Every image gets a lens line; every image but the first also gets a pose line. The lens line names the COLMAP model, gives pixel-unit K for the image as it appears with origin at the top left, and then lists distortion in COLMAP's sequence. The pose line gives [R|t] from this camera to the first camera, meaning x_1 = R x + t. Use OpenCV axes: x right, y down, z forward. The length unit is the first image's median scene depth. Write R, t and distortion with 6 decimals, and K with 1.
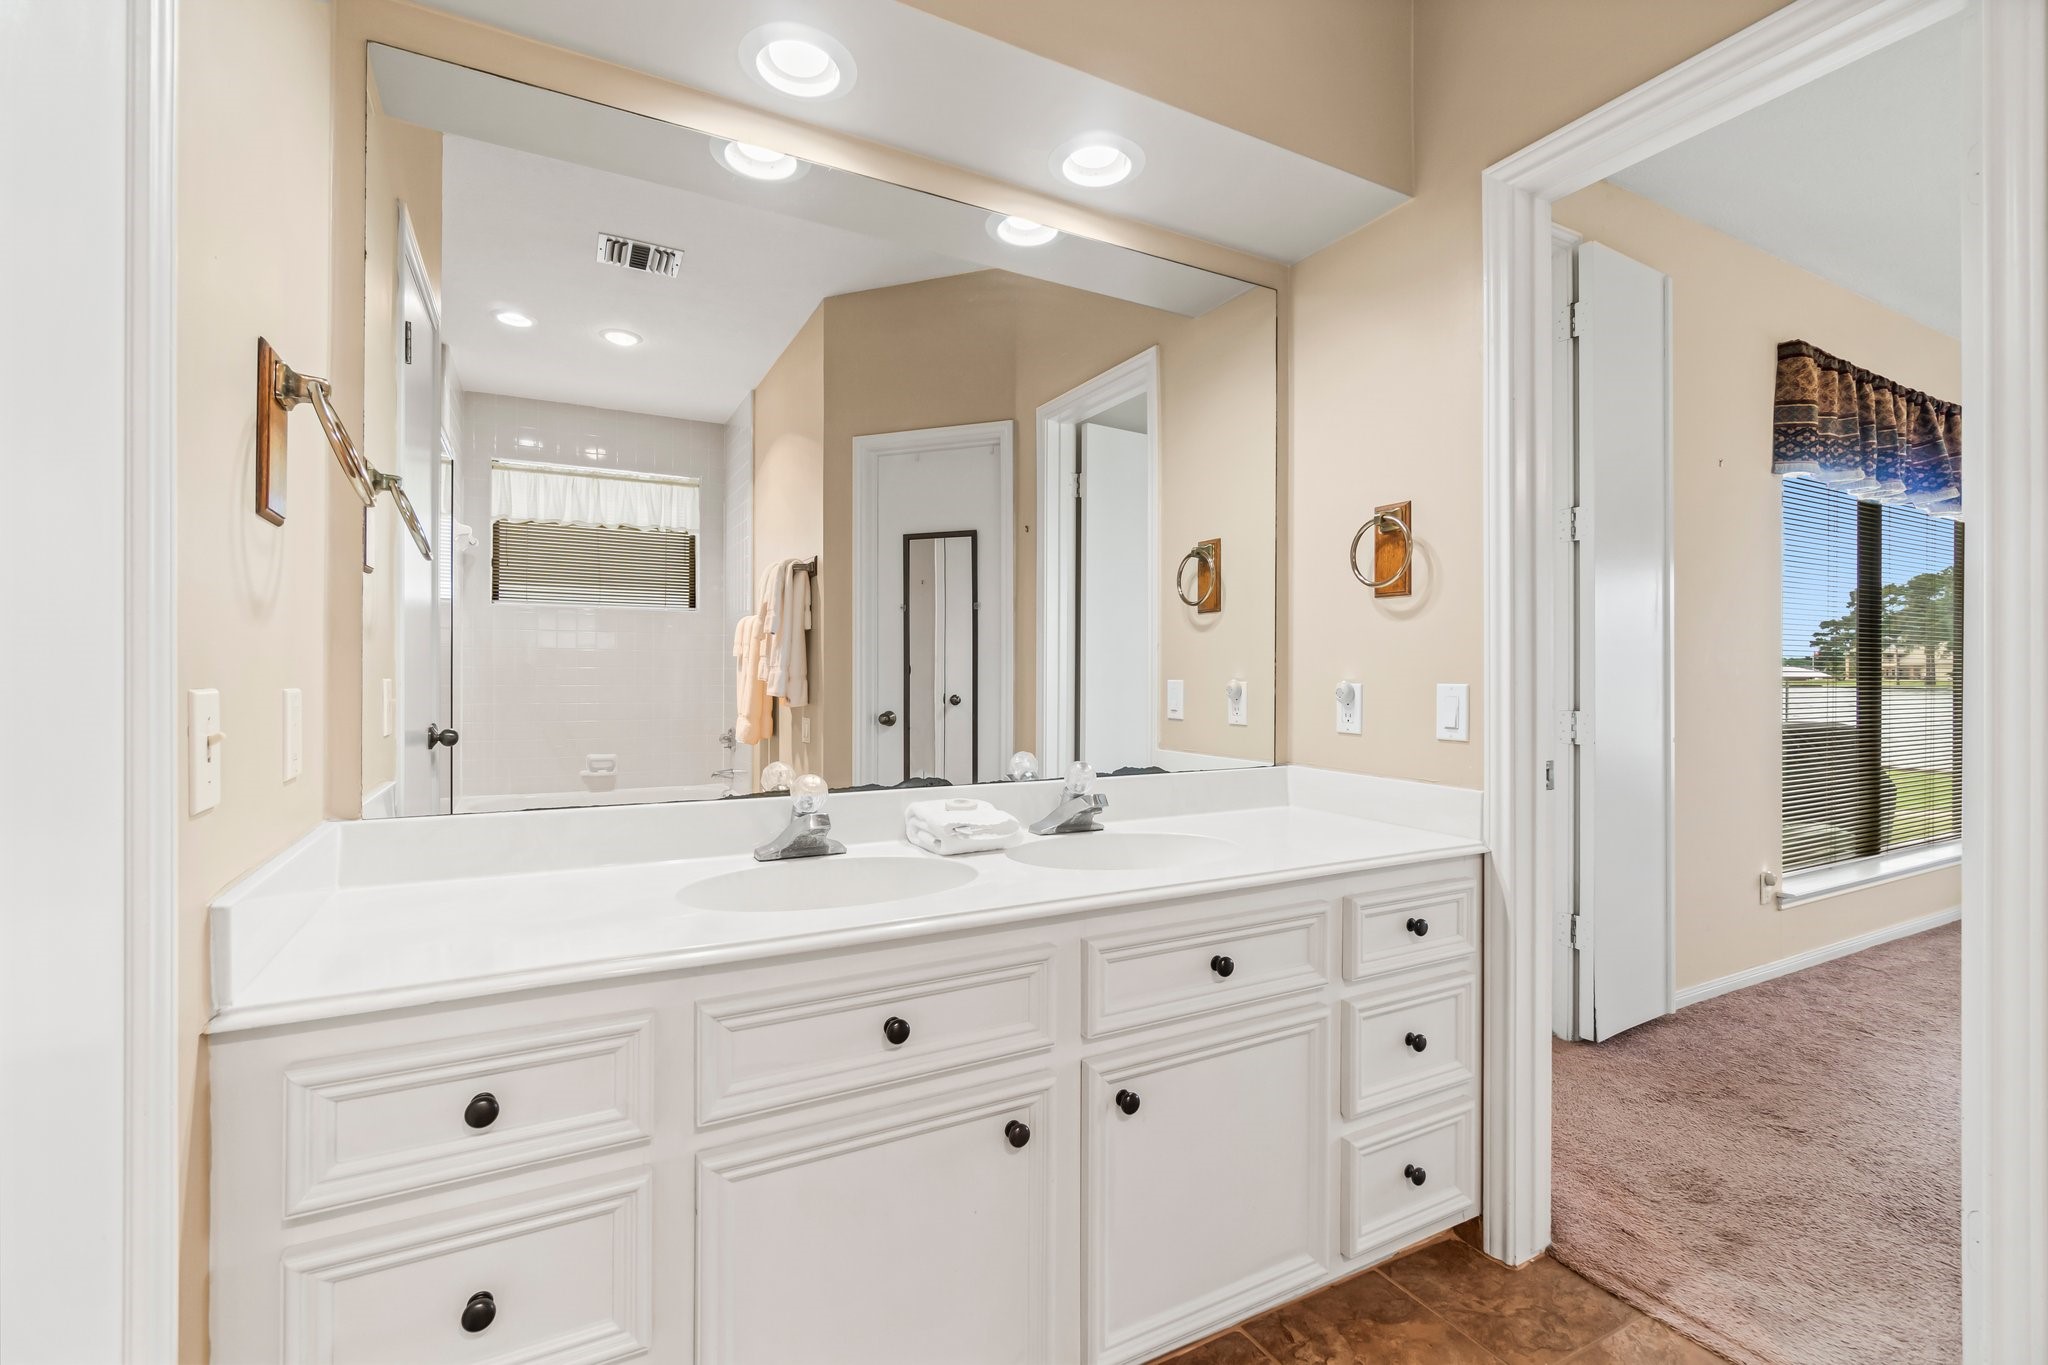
lens RADIAL K [[887.5, 0, 1018.5], [0, 887.5, 687.5], [0, 0, 1]] dist [-0.000540, 0.000093]
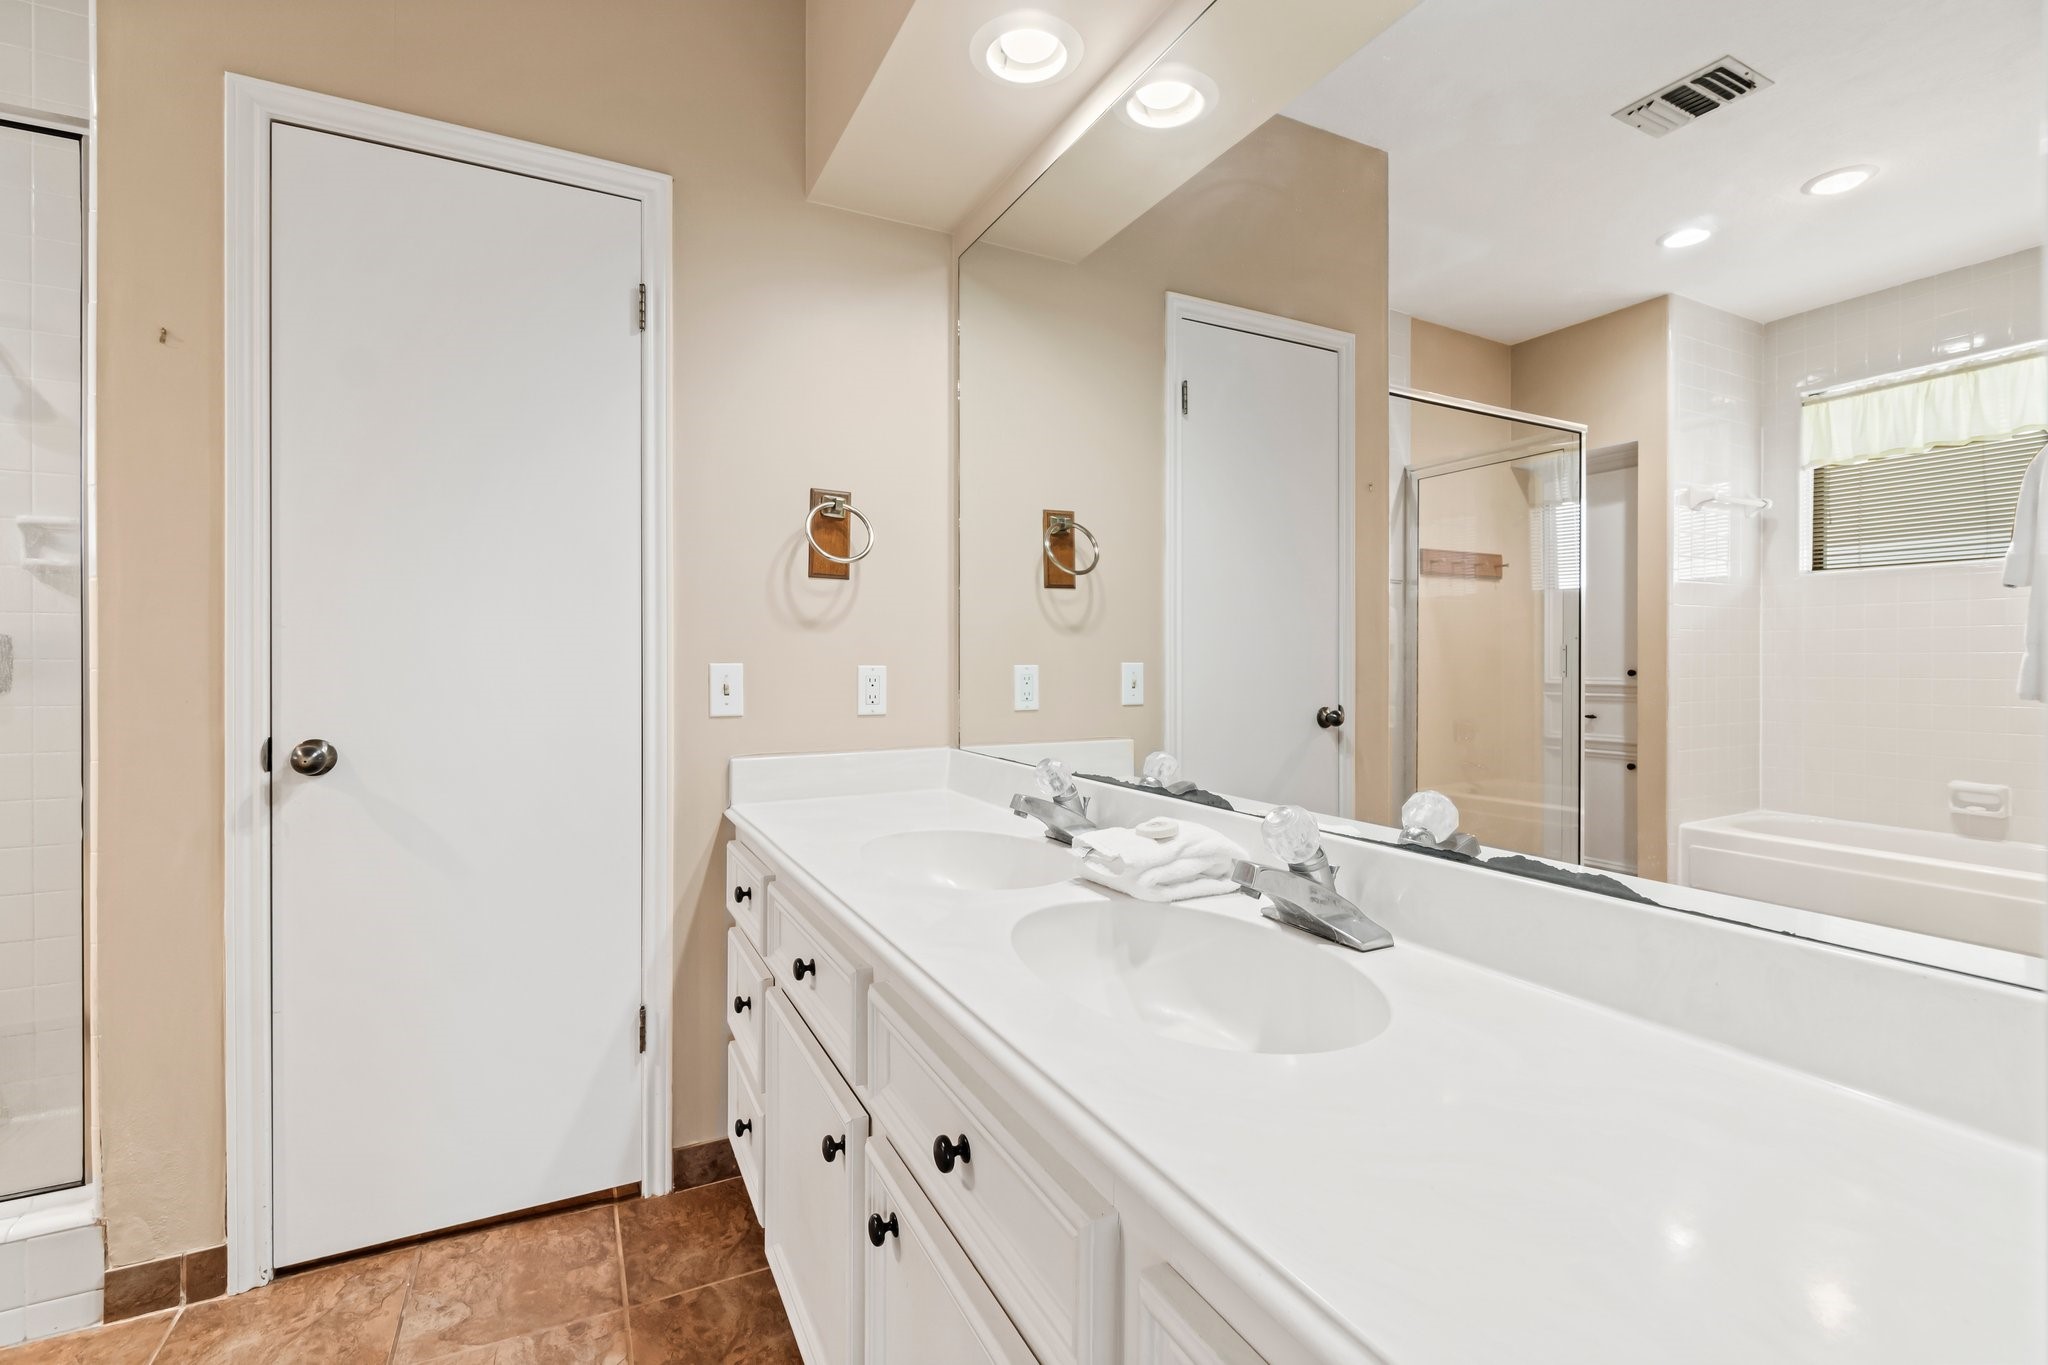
lens RADIAL K [[896.9, 0, 1024.0], [0, 896.9, 665.9], [0, 0, 1]] dist [-0.000685, -0.000049]
pose [[-0.007859, -0.003300, -0.999964, 0.215723], [-0.015188, 0.999880, -0.003181, 0.000609], [0.999854, 0.015163, -0.007908, 0.301740]]
